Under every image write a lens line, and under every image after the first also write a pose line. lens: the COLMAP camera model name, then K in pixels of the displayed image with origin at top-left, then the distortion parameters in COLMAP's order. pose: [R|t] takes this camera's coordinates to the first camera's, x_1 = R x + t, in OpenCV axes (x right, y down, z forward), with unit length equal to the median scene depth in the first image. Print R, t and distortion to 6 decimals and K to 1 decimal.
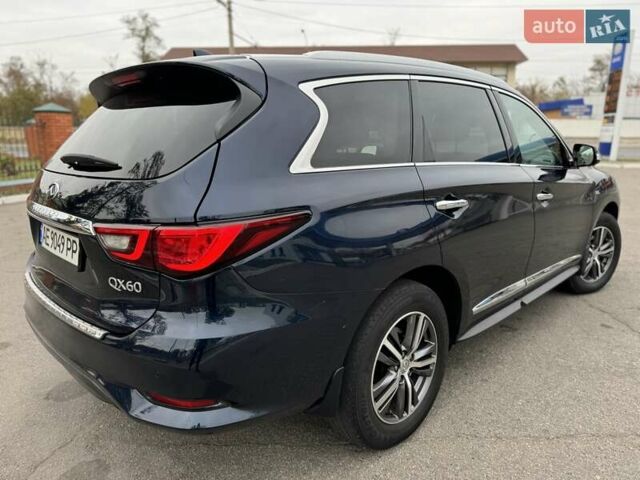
lens RADIAL K [[444.8, 0, 319.8], [0, 444.8, 223.4], [0, 0, 1]] dist [0.047832, -0.046980]
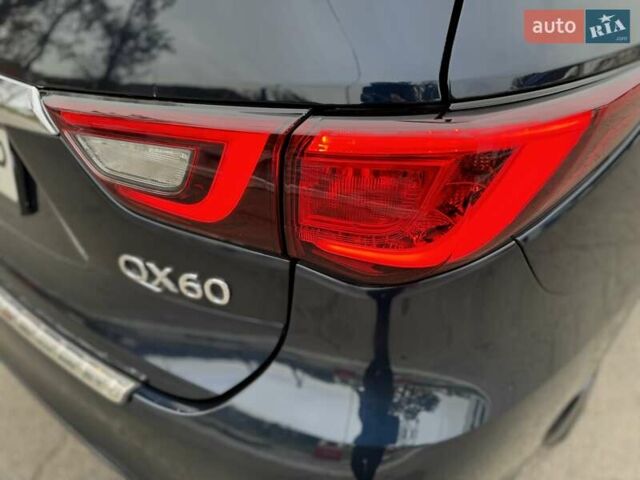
lens RADIAL K [[444.8, 0, 314.4], [0, 444.8, 234.8], [0, 0, 1]] dist [0.047832, -0.046980]
pose [[0.995961, -0.019634, 0.087618, -0.310214], [-0.011953, 0.938124, 0.346094, -0.016948], [-0.088992, -0.345743, 0.934100, 0.589354]]
